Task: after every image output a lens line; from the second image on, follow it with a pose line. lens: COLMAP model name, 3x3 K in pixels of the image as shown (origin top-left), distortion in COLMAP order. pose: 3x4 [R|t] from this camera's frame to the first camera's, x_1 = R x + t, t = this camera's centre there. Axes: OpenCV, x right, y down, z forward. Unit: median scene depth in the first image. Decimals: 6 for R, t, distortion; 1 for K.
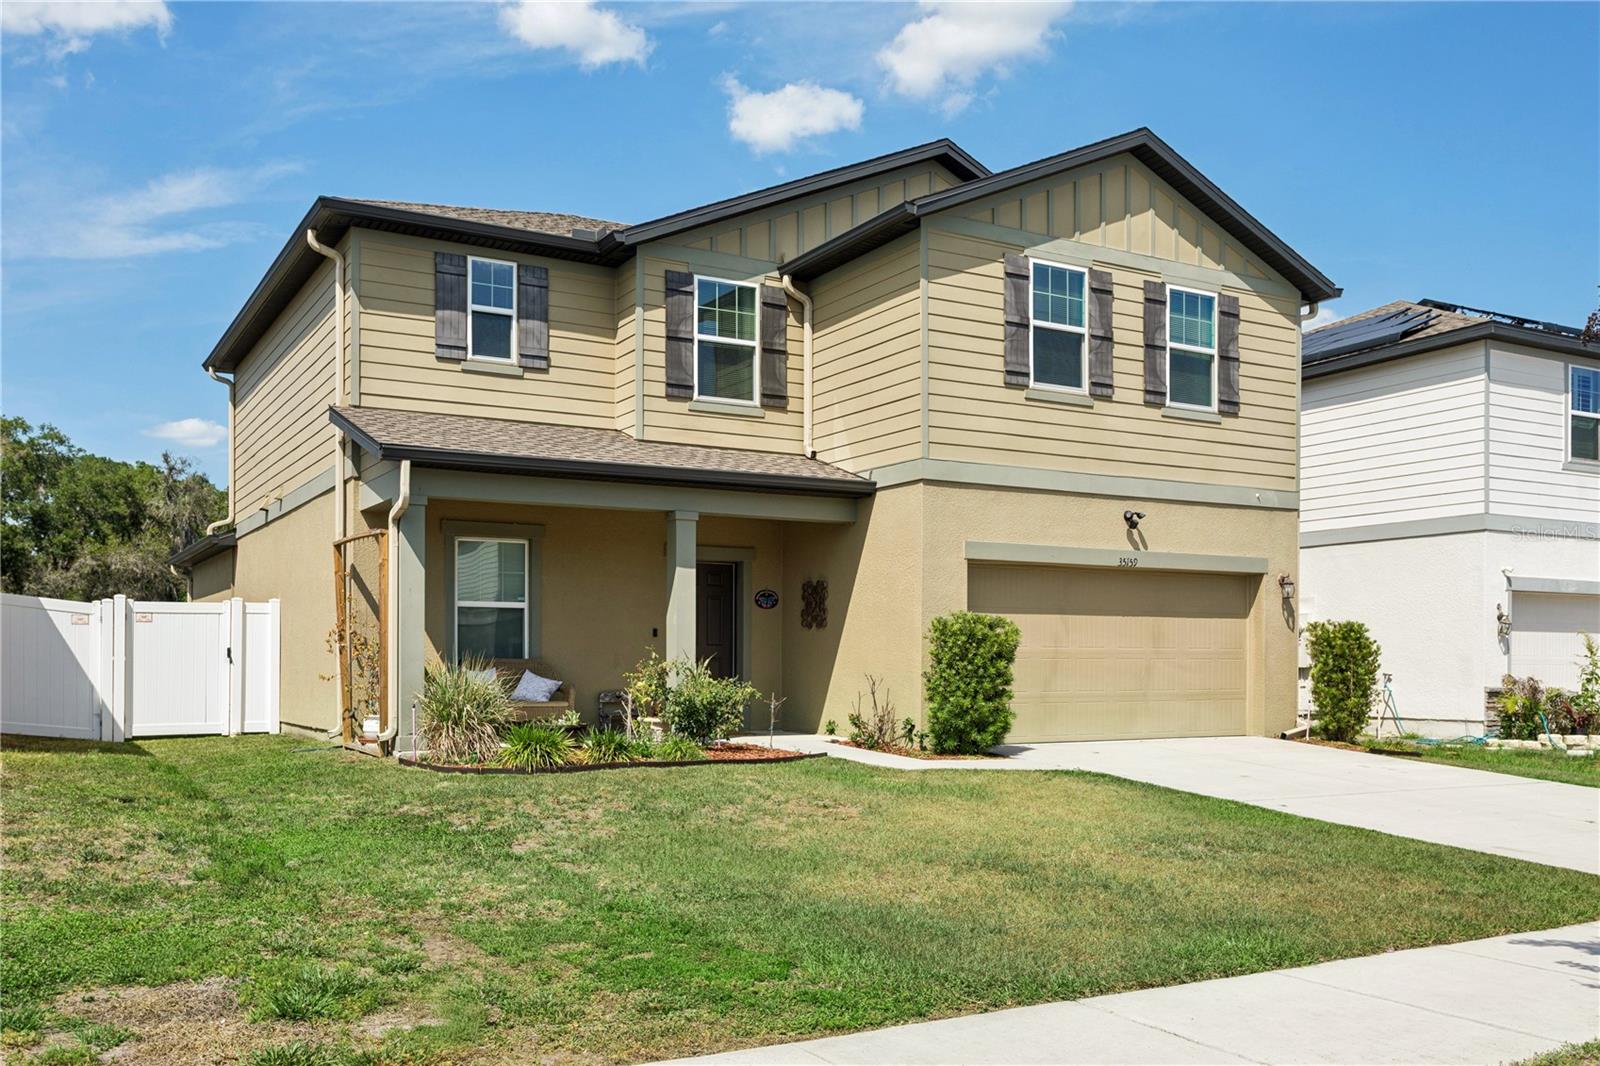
lens RADIAL K [[1118.9, 0, 800.1], [0, 1118.9, 566.1], [0, 0, 1]] dist [-0.001060, -0.000595]
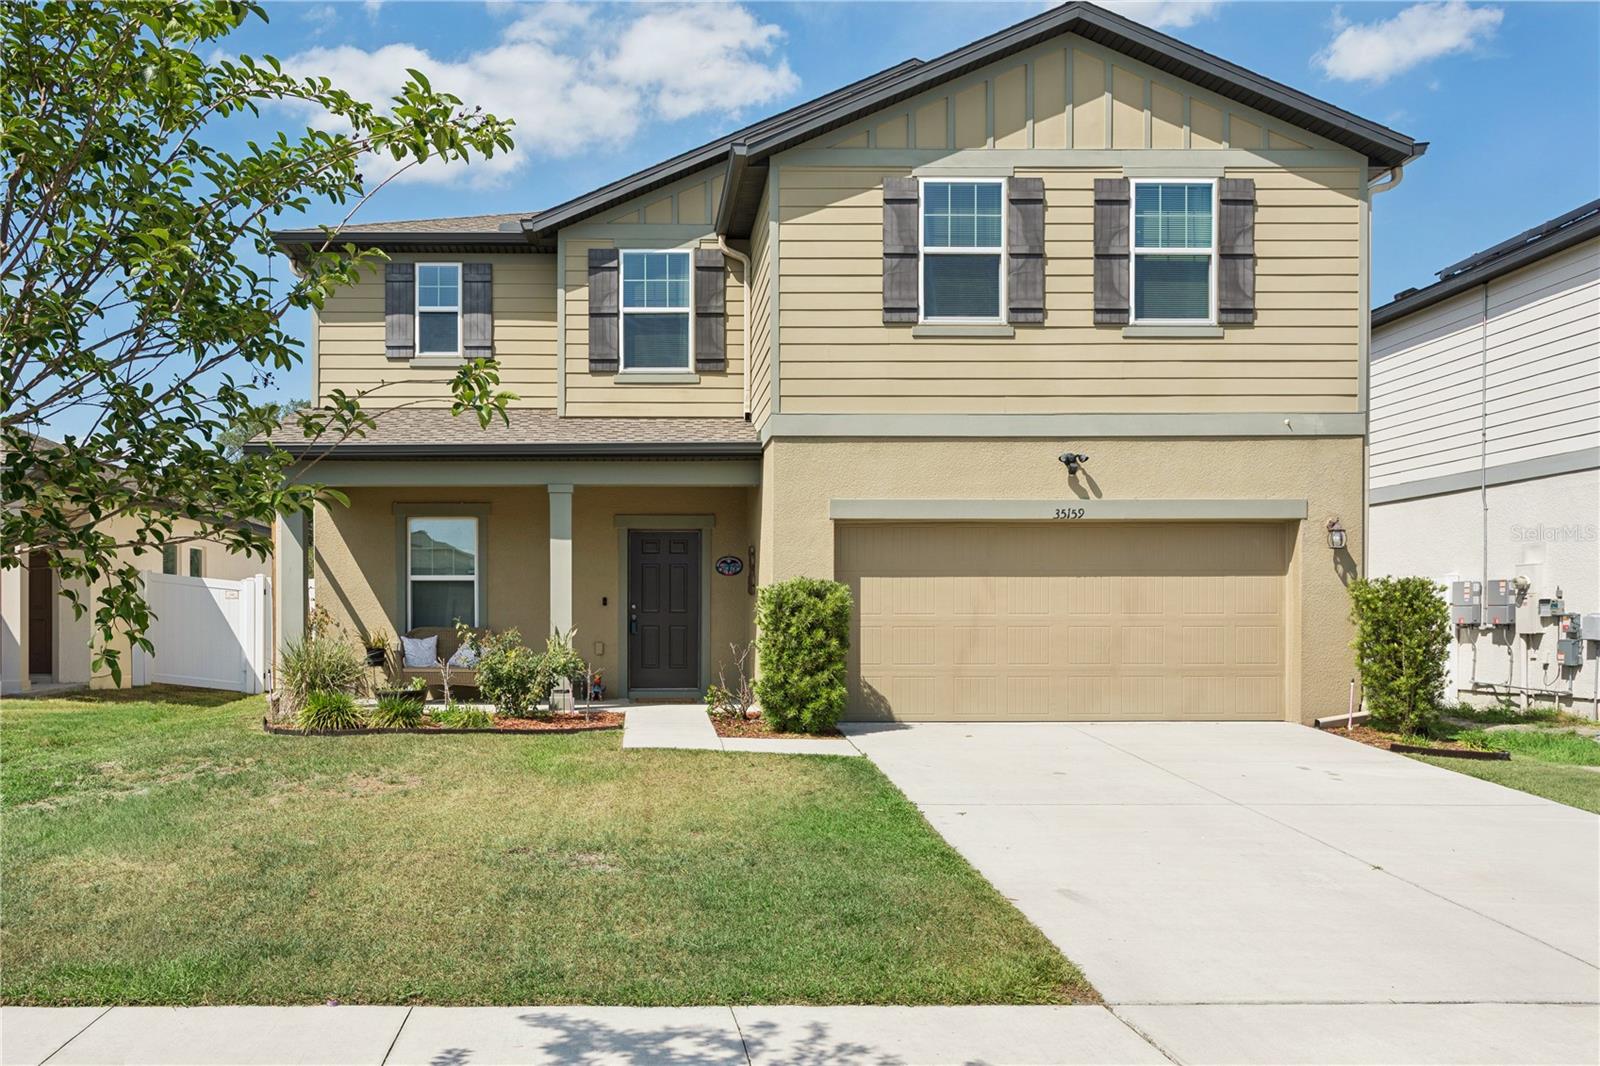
lens RADIAL K [[1090.8, 0, 800.0], [0, 1090.8, 533.0], [0, 0, 1]] dist [0.003270, 0.000971]
pose [[0.910984, -0.035062, -0.410948, 0.452279], [0.037501, 0.999294, -0.002128, 0.005323], [0.410733, -0.013472, 0.911656, 0.159163]]
